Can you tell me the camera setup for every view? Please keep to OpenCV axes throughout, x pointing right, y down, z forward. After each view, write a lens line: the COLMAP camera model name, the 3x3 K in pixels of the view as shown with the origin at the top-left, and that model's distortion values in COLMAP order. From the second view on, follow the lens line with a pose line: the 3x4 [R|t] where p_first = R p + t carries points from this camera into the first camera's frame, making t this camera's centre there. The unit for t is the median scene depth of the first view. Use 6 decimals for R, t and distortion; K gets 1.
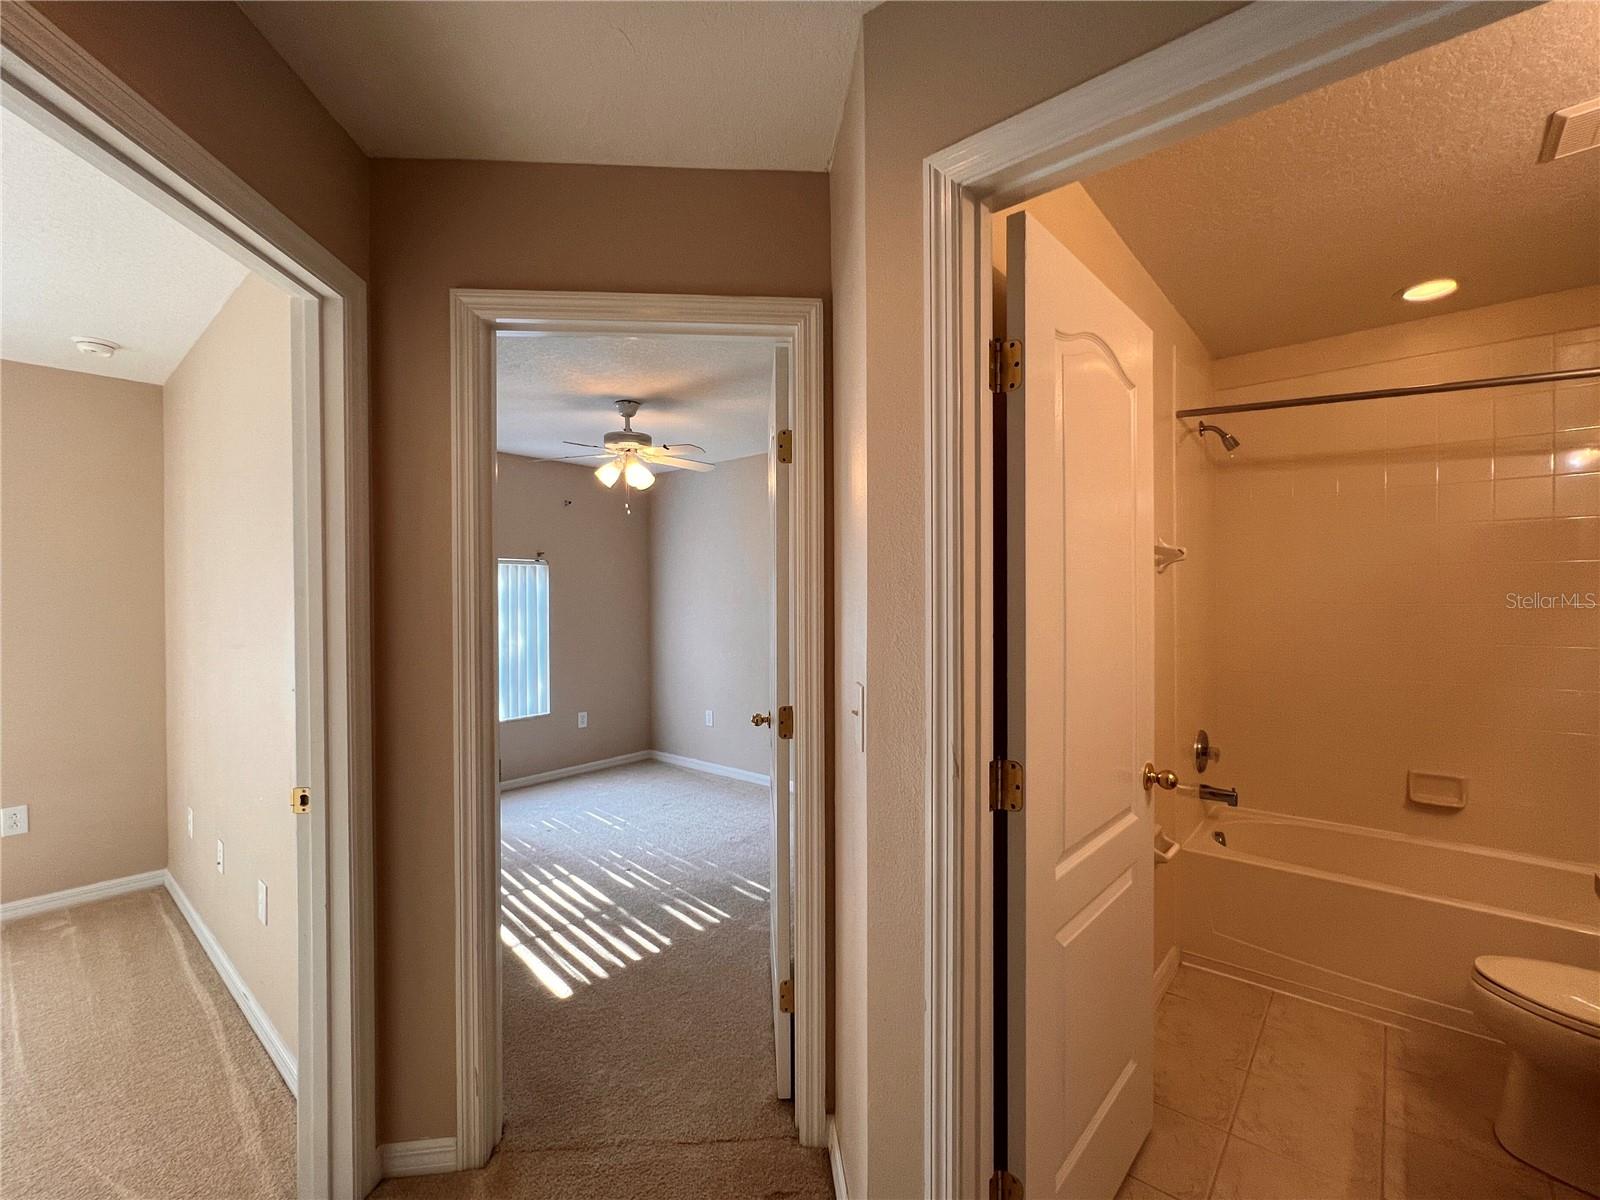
lens RADIAL K [[697.6, 0, 798.1], [0, 697.6, 608.1], [0, 0, 1]] dist [0.000771, -0.000280]
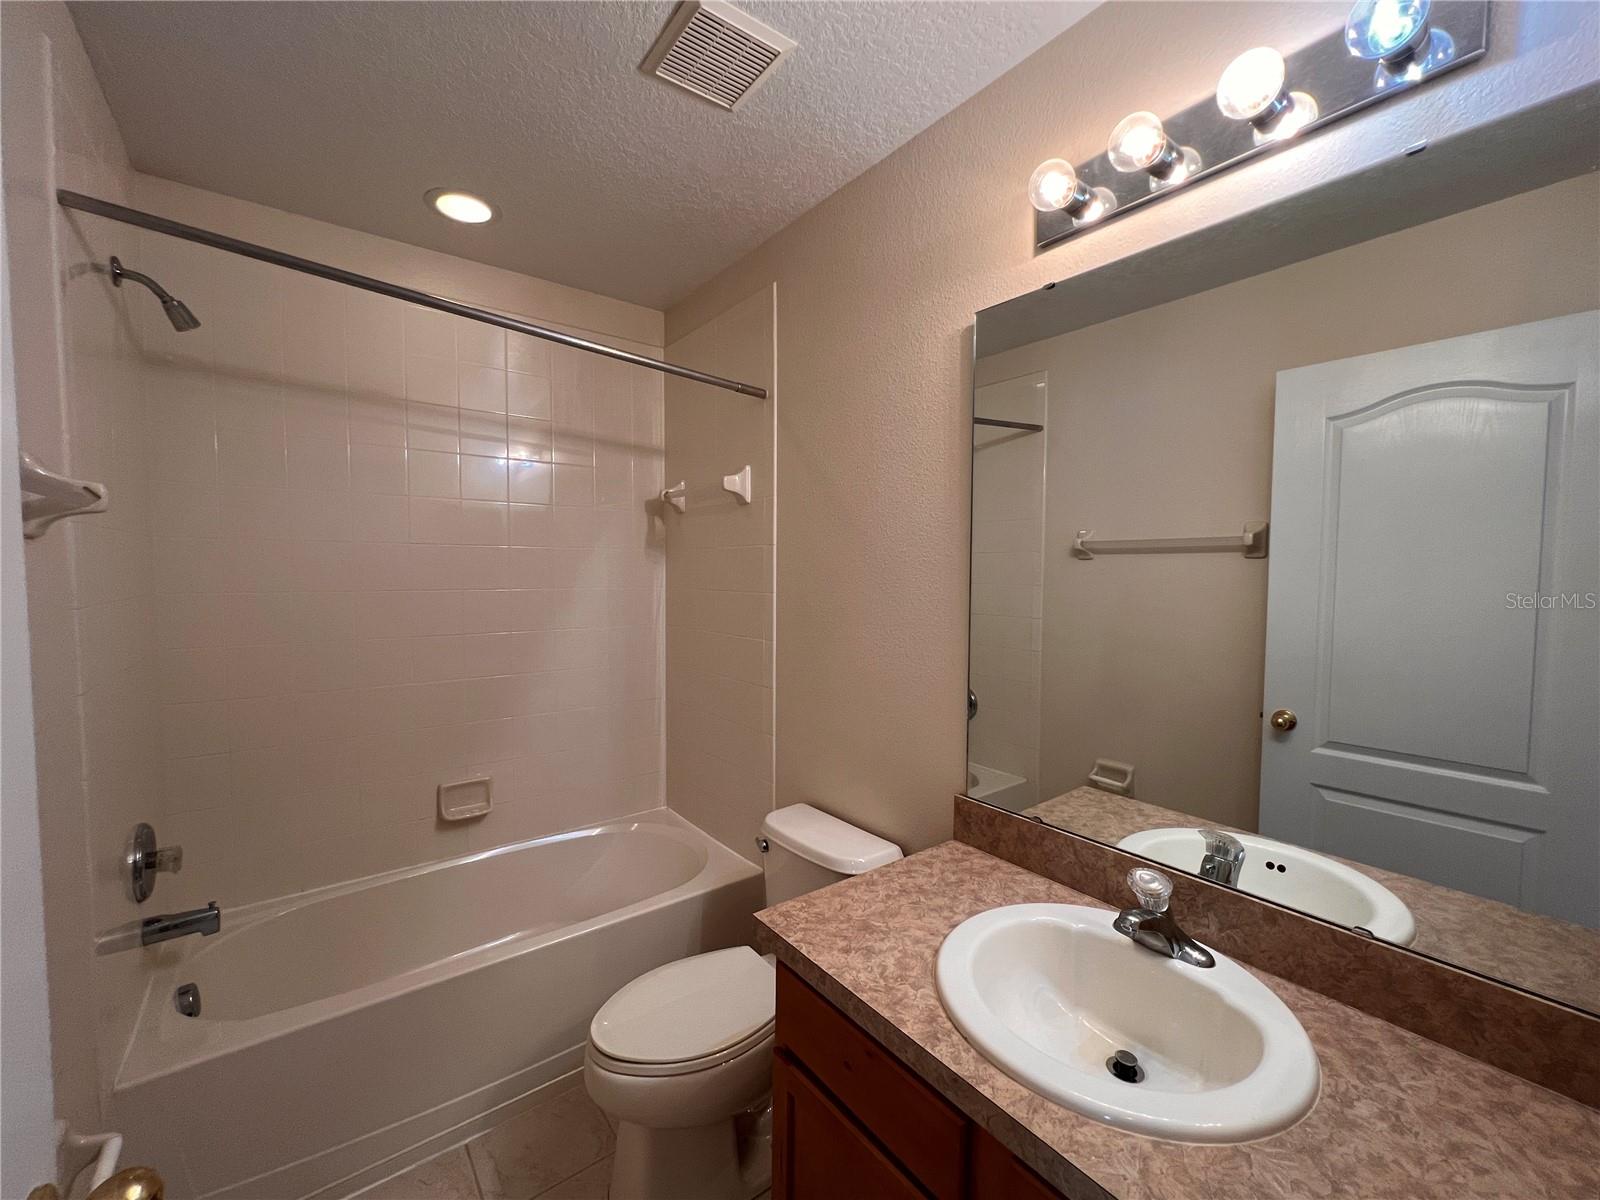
lens RADIAL K [[643.7, 0, 796.8], [0, 643.7, 597.7], [0, 0, 1]] dist [-0.002319, 0.000296]
pose [[0.204434, -0.037762, 0.978152, 0.192254], [0.005642, 0.999284, 0.037399, -0.021529], [-0.978864, -0.002126, 0.204501, 0.385407]]
